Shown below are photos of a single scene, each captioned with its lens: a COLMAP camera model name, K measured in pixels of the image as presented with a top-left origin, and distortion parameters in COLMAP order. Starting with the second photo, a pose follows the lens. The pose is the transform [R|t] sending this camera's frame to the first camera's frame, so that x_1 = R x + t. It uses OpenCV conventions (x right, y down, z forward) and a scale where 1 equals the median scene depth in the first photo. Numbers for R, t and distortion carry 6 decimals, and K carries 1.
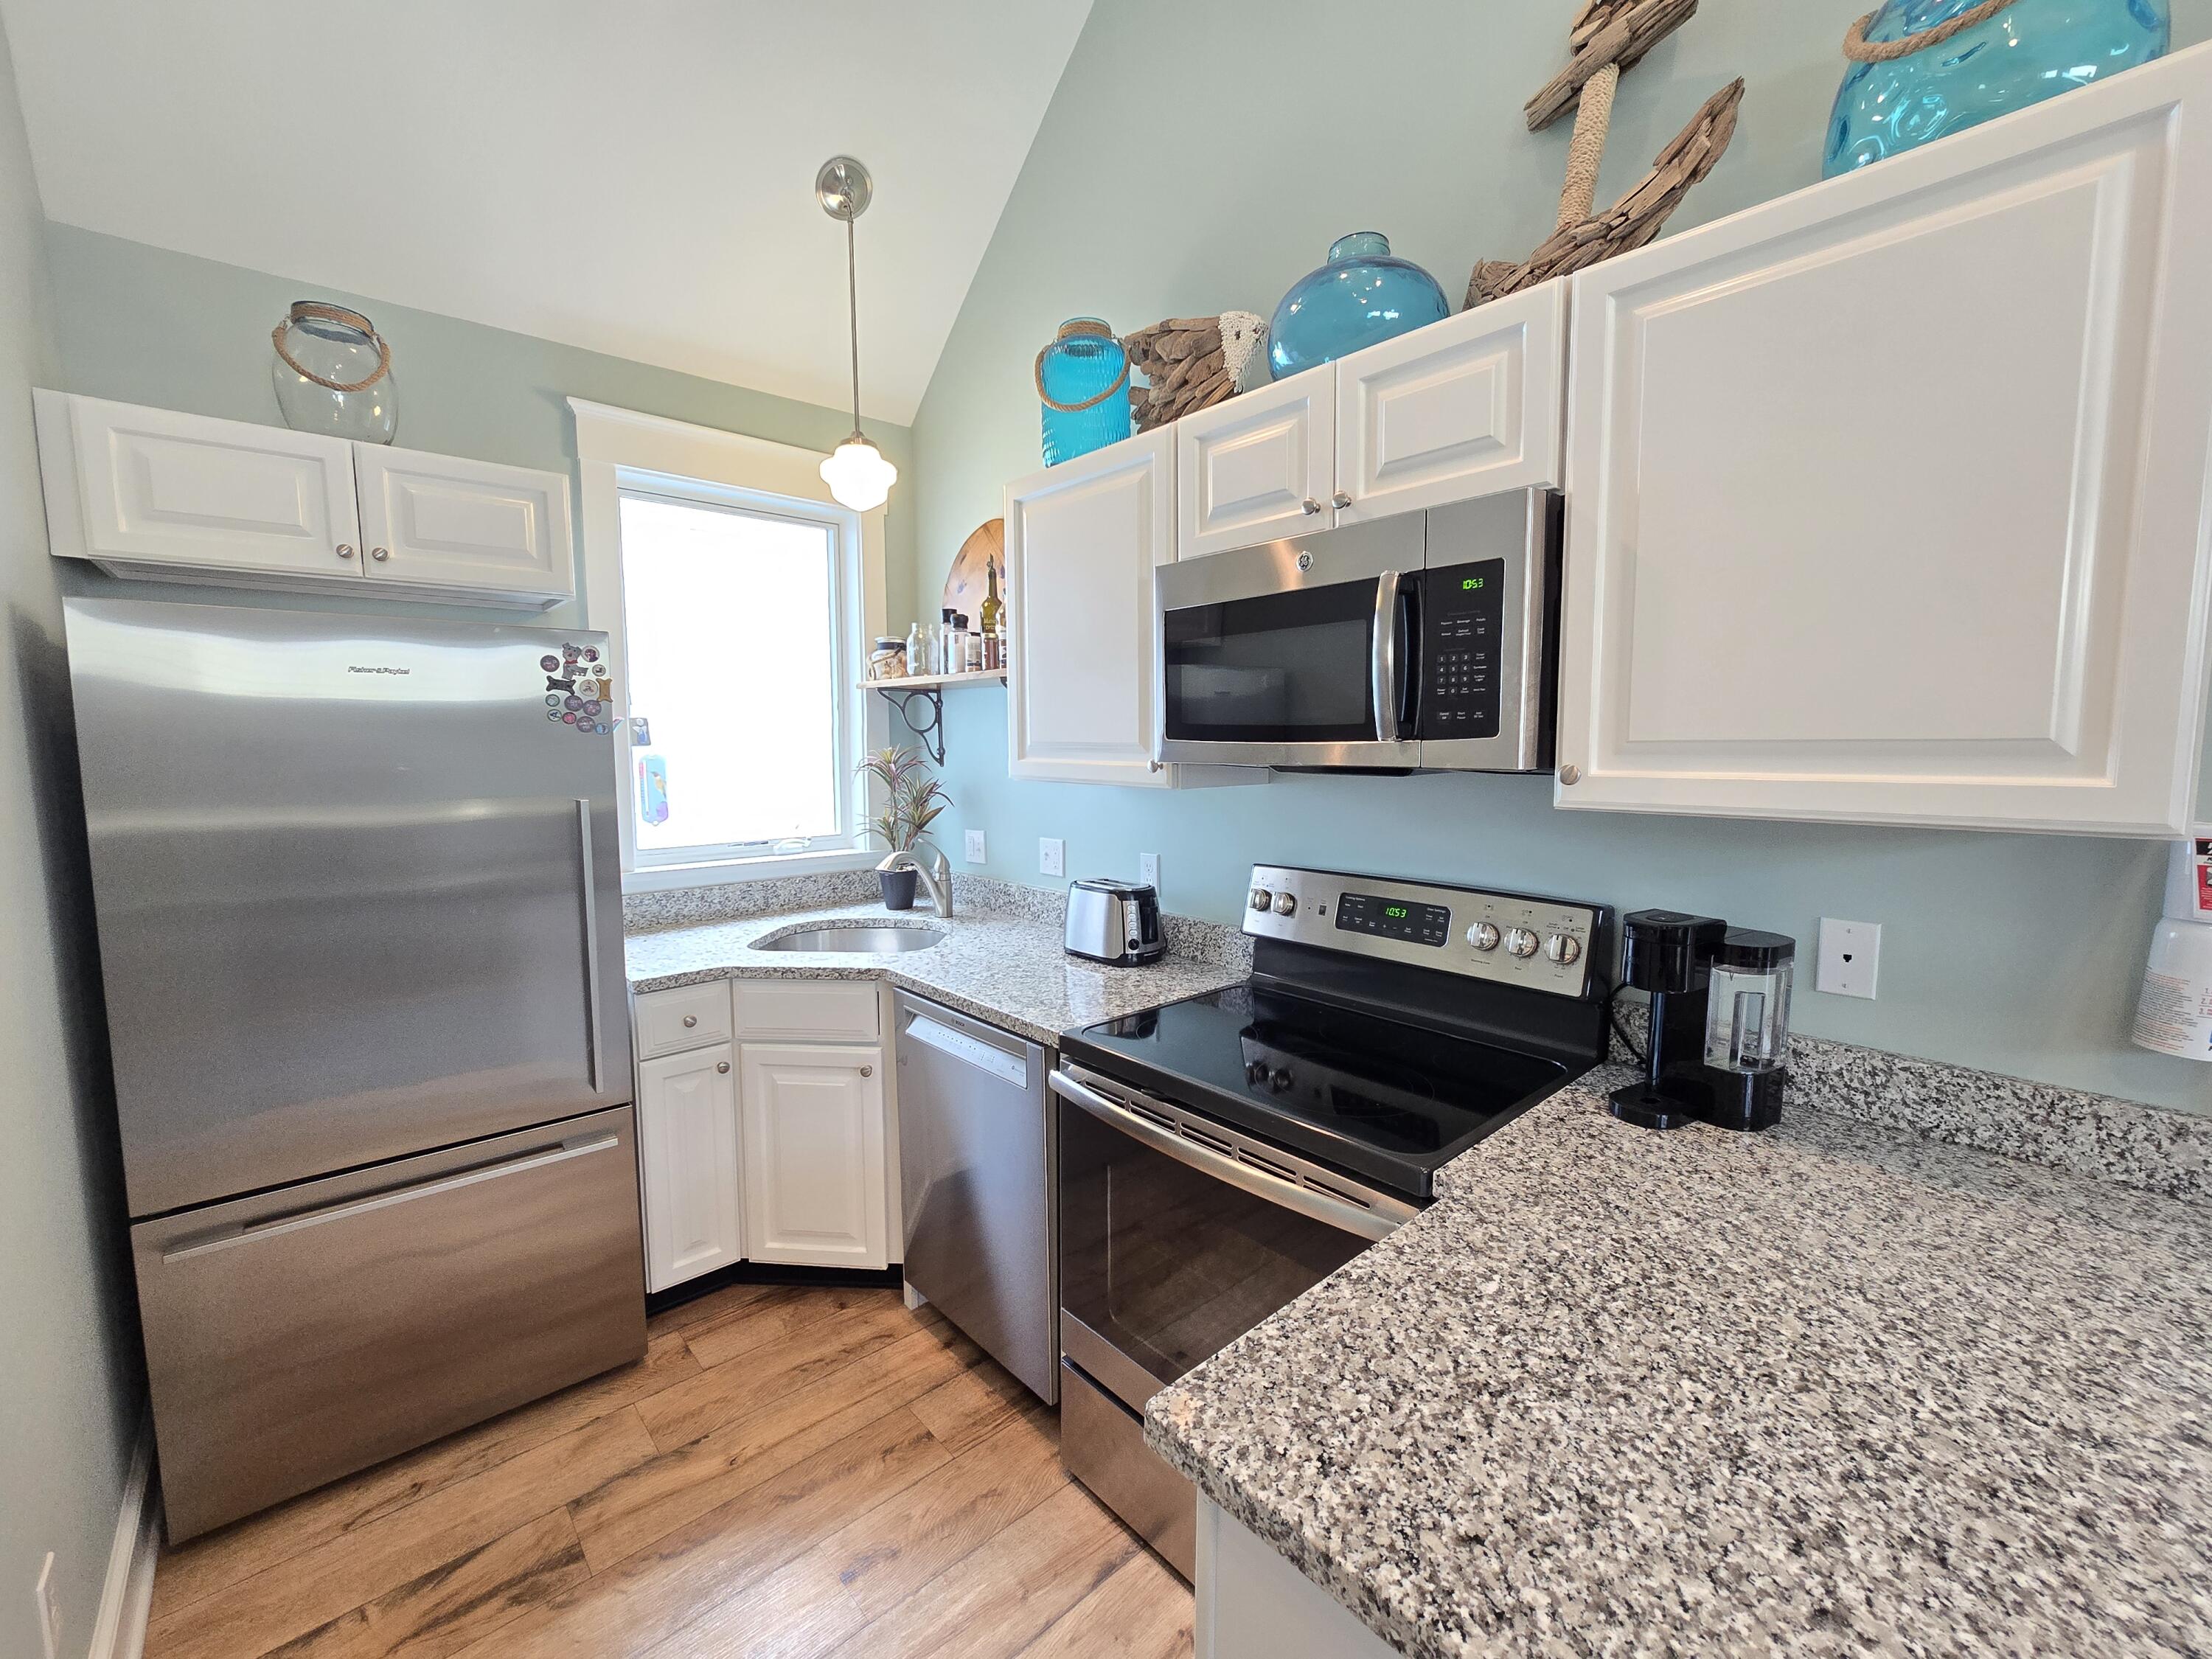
lens RADIAL K [[902.6, 0, 1099.6], [0, 902.6, 824.5], [0, 0, 1]] dist [-0.000403, -0.000588]
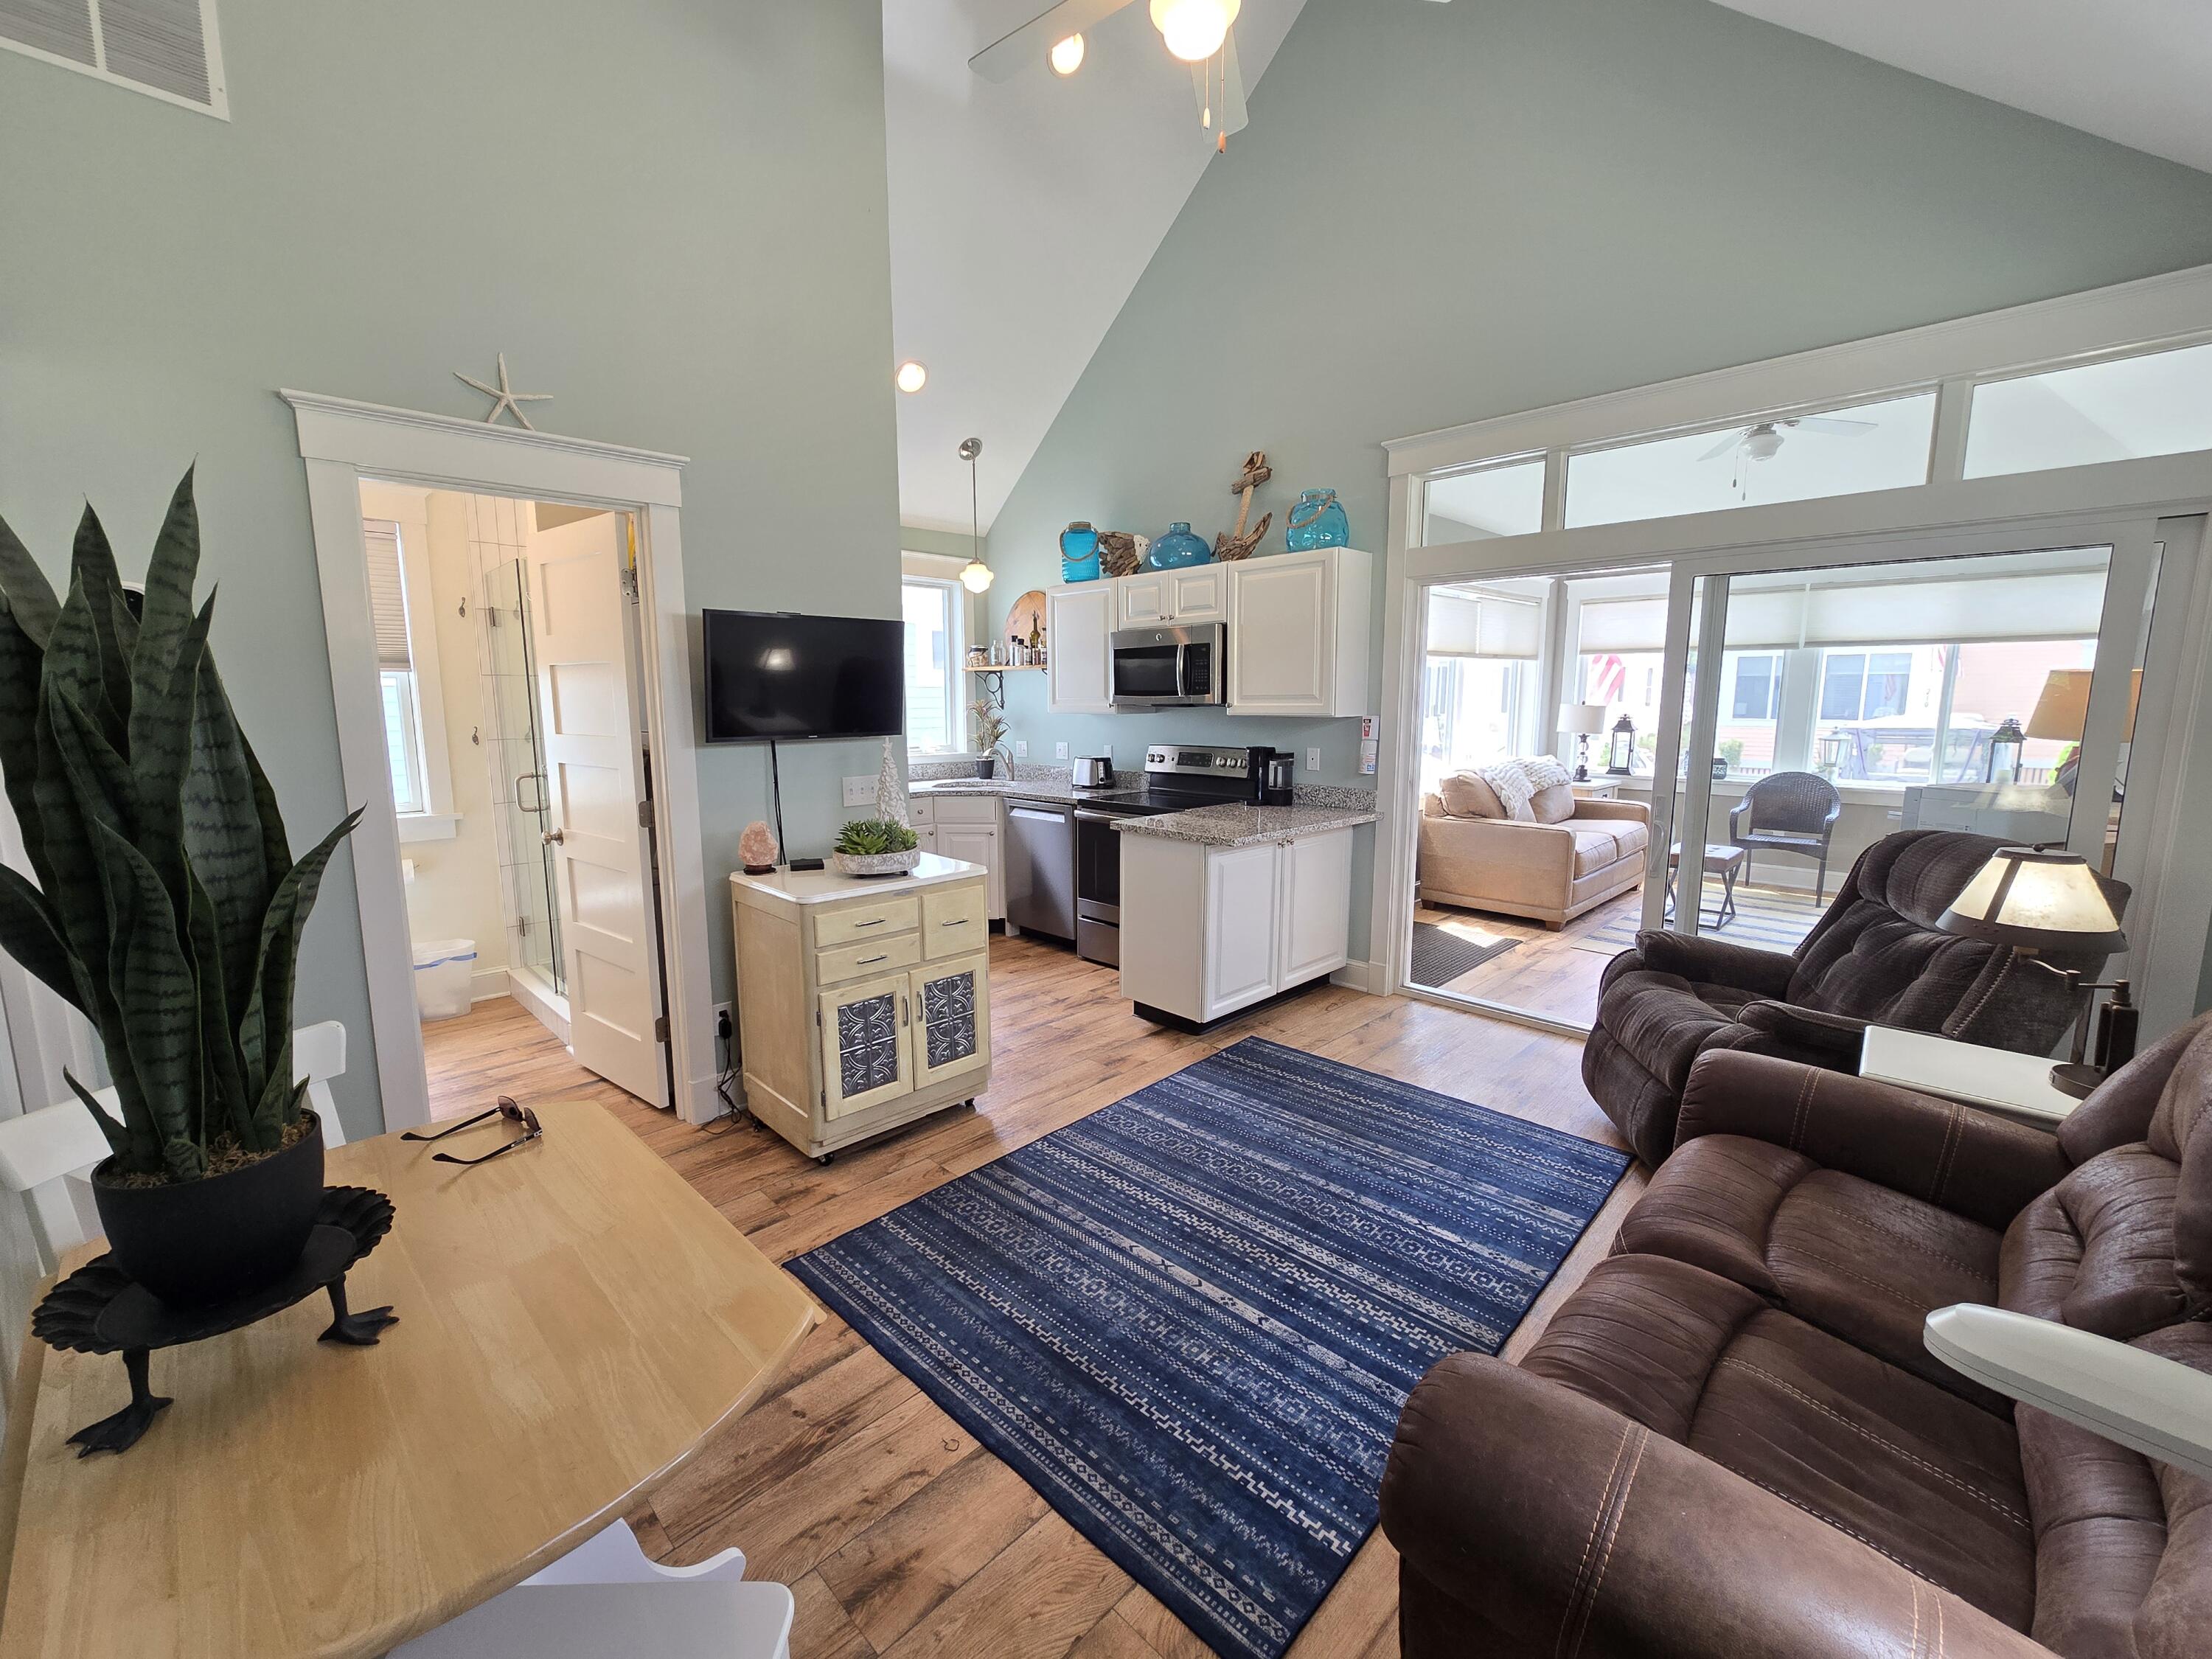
lens RADIAL K [[902.6, 0, 1099.6], [0, 902.6, 824.5], [0, 0, 1]] dist [-0.000403, -0.000588]
pose [[0.998516, -0.008146, 0.053848, -0.099959], [0.005705, 0.998955, 0.045338, 0.141171], [-0.054161, -0.044964, 0.997519, -1.433107]]
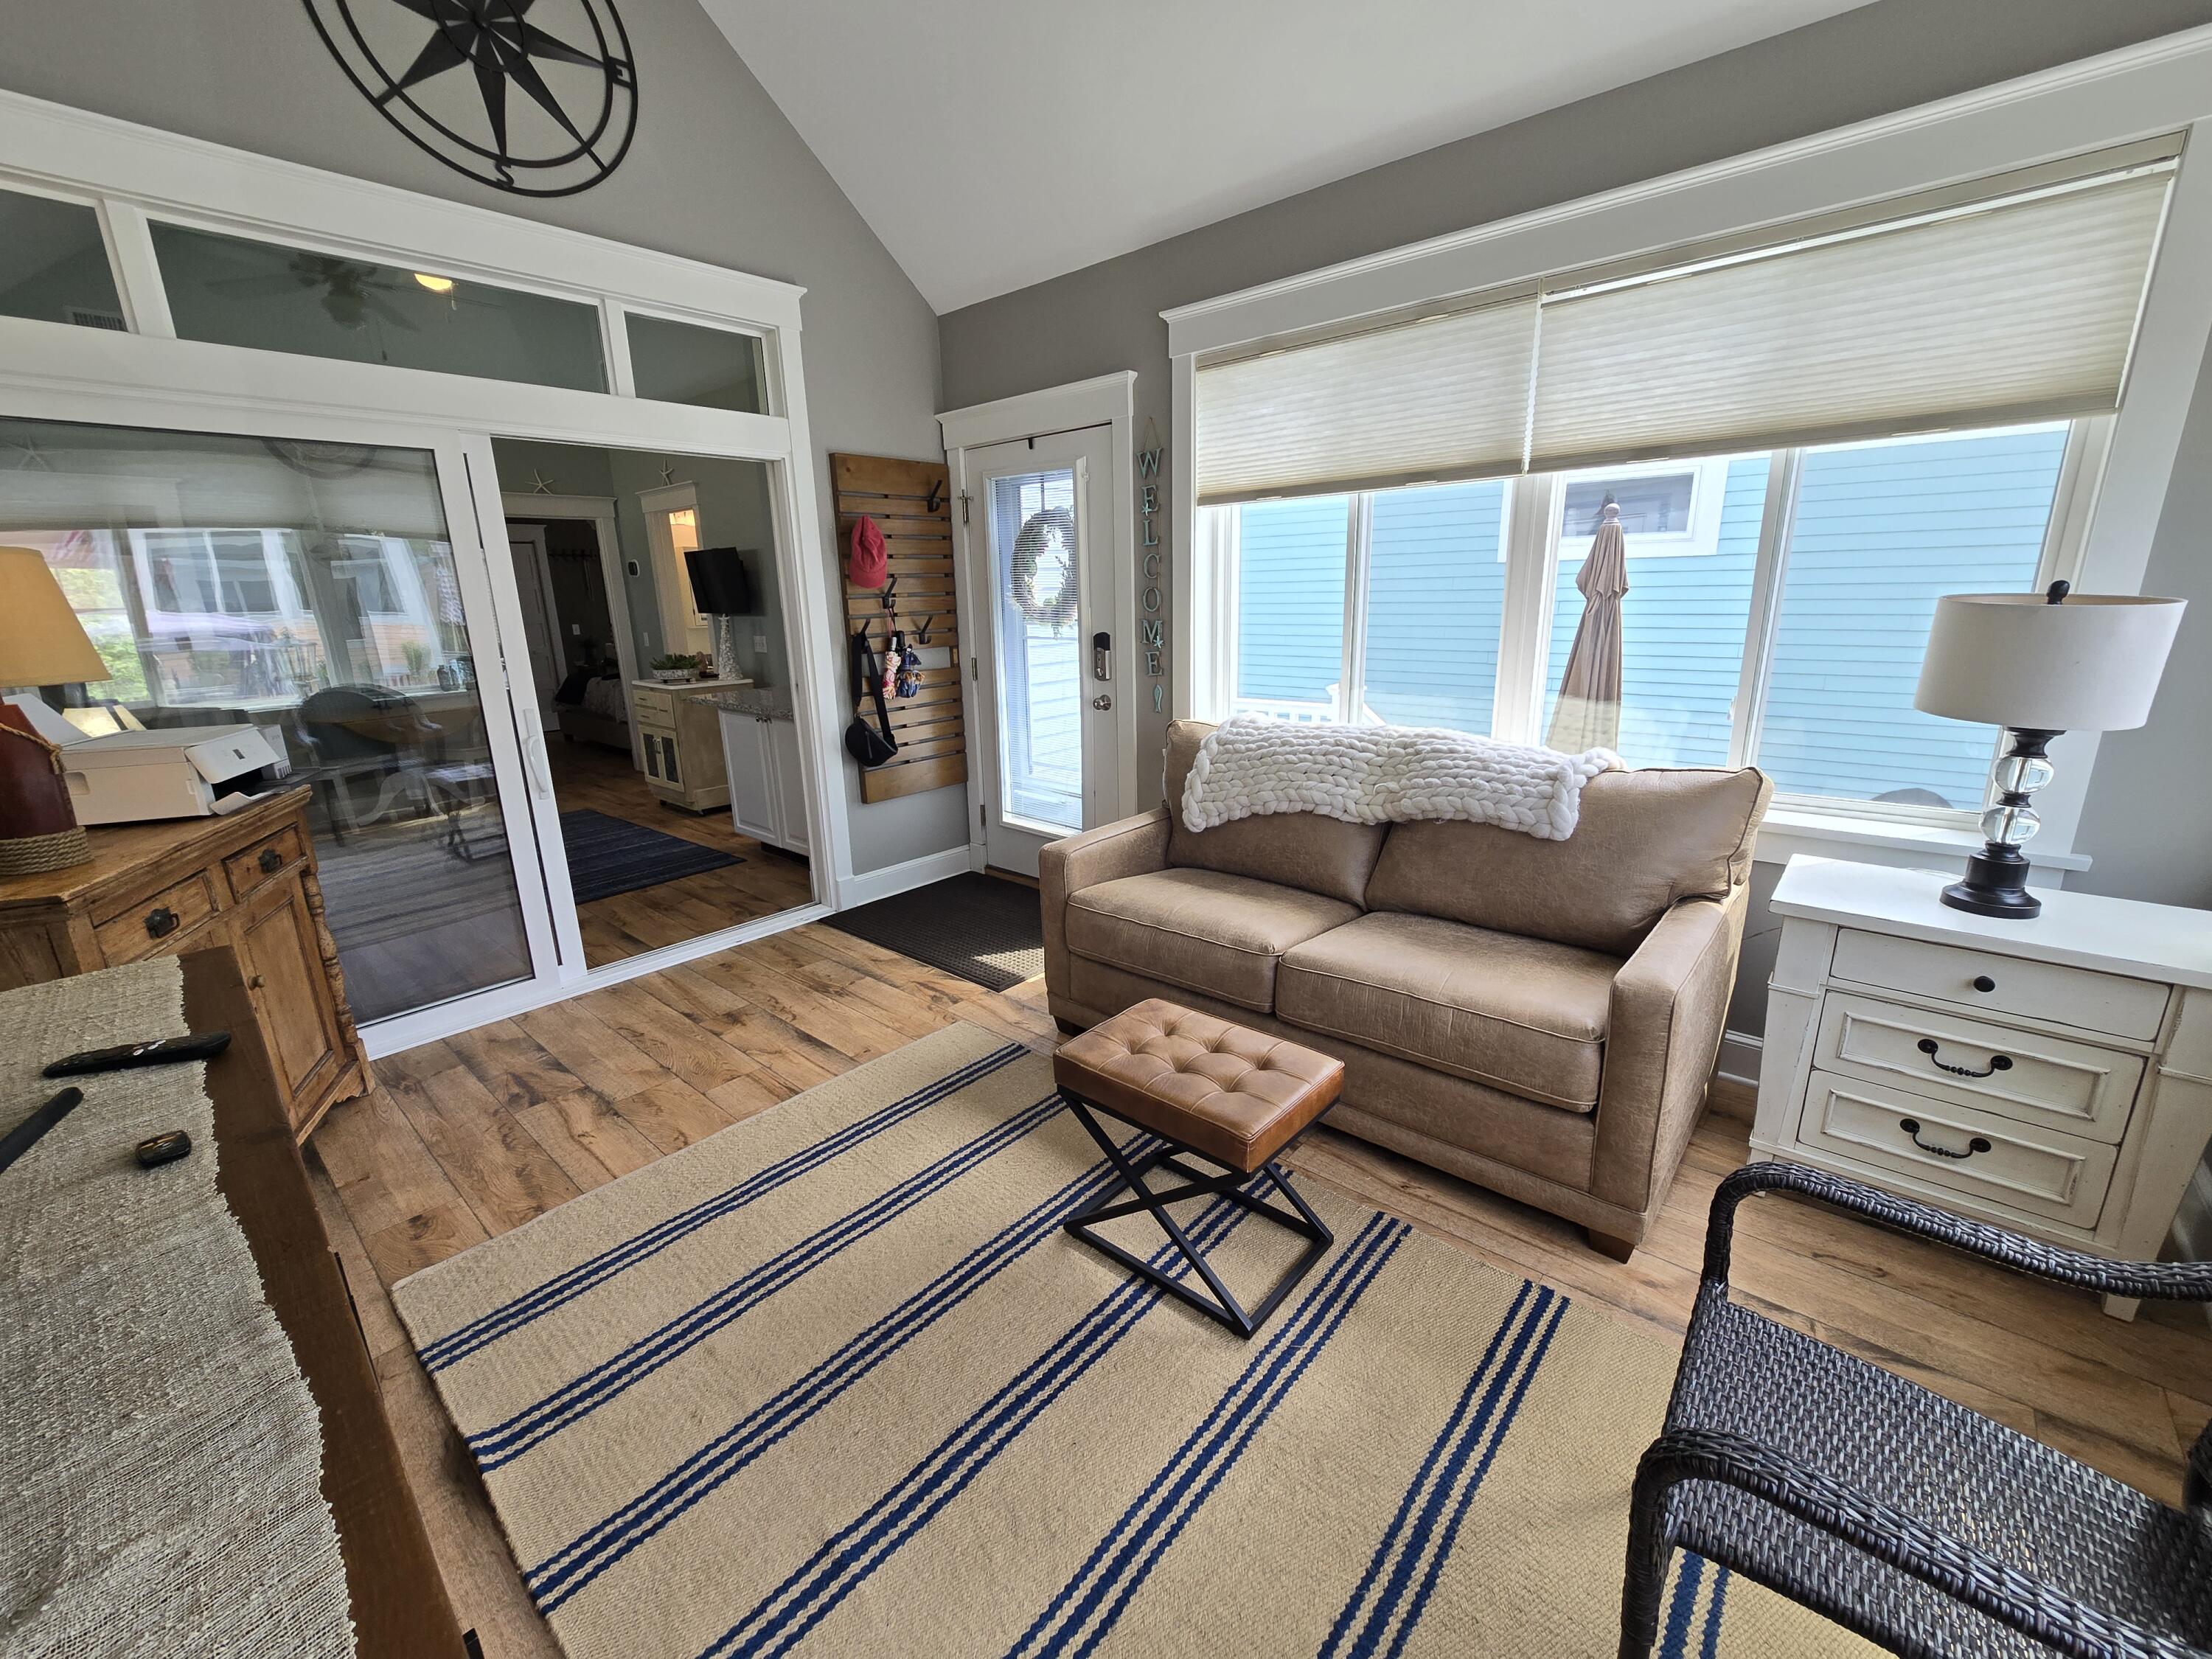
lens RADIAL K [[902.6, 0, 1099.6], [0, 902.6, 824.5], [0, 0, 1]] dist [-0.000403, -0.000588]
pose [[0.114132, 0.253846, -0.960487, 2.514619], [-0.072170, 0.966369, 0.246825, -0.074355], [0.990841, 0.041148, 0.128614, 0.842396]]
